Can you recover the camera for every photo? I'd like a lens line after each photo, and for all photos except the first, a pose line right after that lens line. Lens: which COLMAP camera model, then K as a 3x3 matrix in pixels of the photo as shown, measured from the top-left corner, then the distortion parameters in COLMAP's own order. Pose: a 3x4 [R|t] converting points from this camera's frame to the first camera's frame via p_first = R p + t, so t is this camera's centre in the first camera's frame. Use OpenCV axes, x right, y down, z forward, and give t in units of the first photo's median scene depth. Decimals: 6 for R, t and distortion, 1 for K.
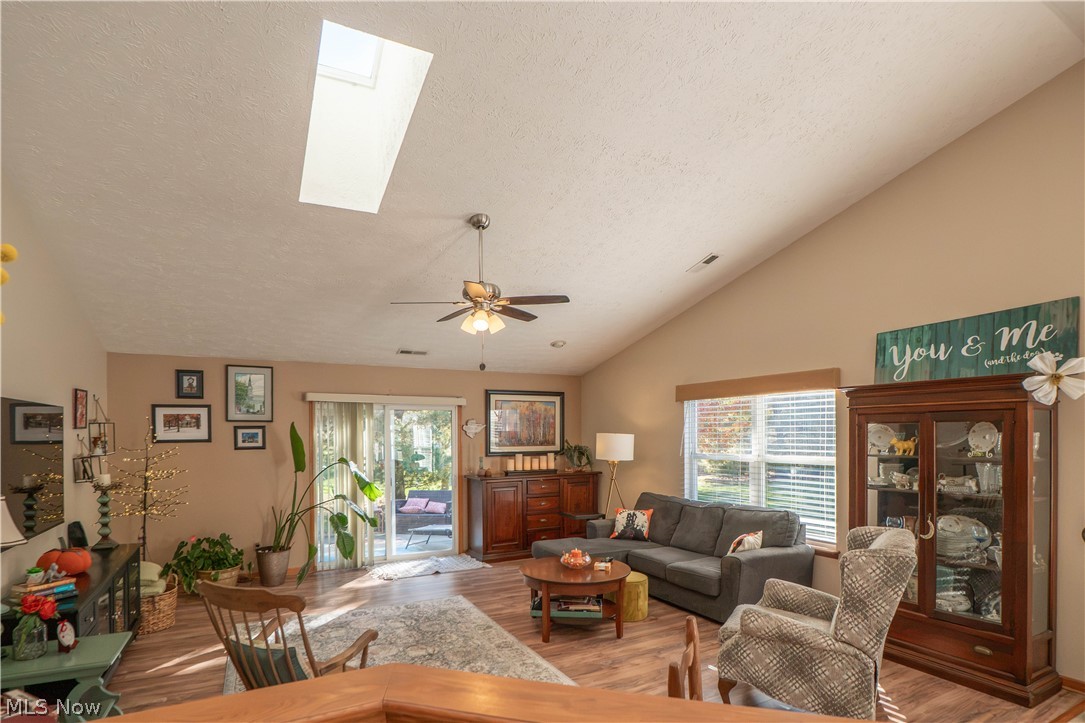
lens RADIAL K [[546.2, 0, 539.8], [0, 546.2, 436.0], [0, 0, 1]] dist [-0.032737, 0.003785]
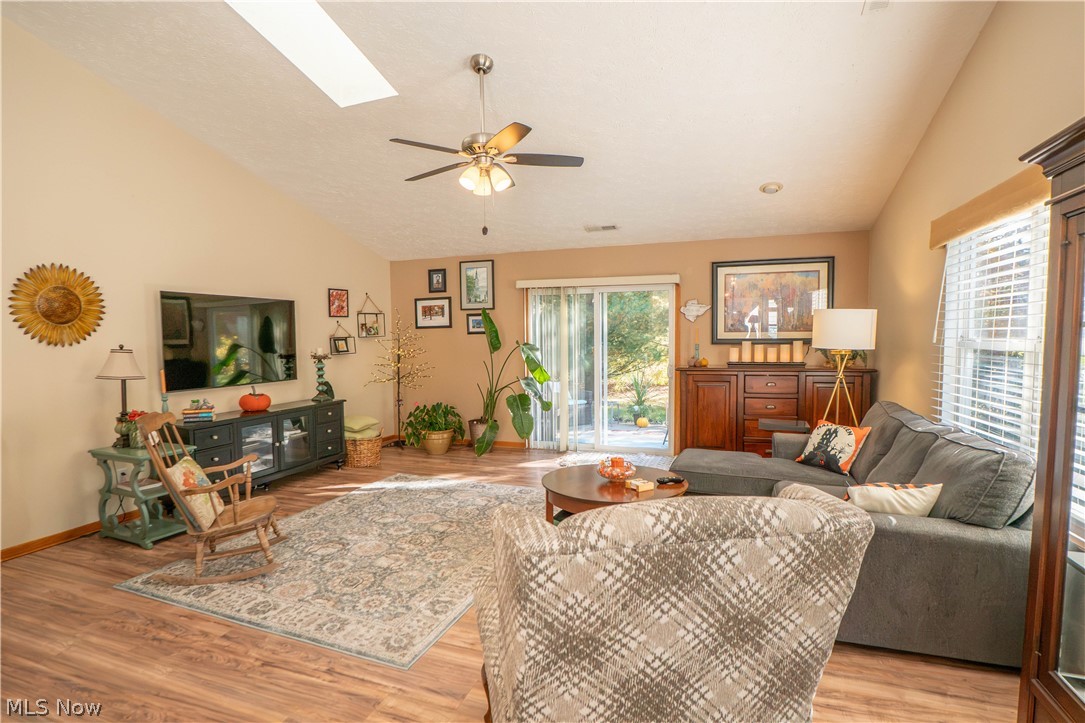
lens RADIAL K [[546.2, 0, 539.3], [0, 546.2, 368.1], [0, 0, 1]] dist [-0.032737, 0.003785]
pose [[0.671240, 0.041068, -0.740102, 0.451832], [0.005387, 0.998167, 0.060274, 0.030296], [0.741221, -0.044445, 0.669788, 0.340899]]
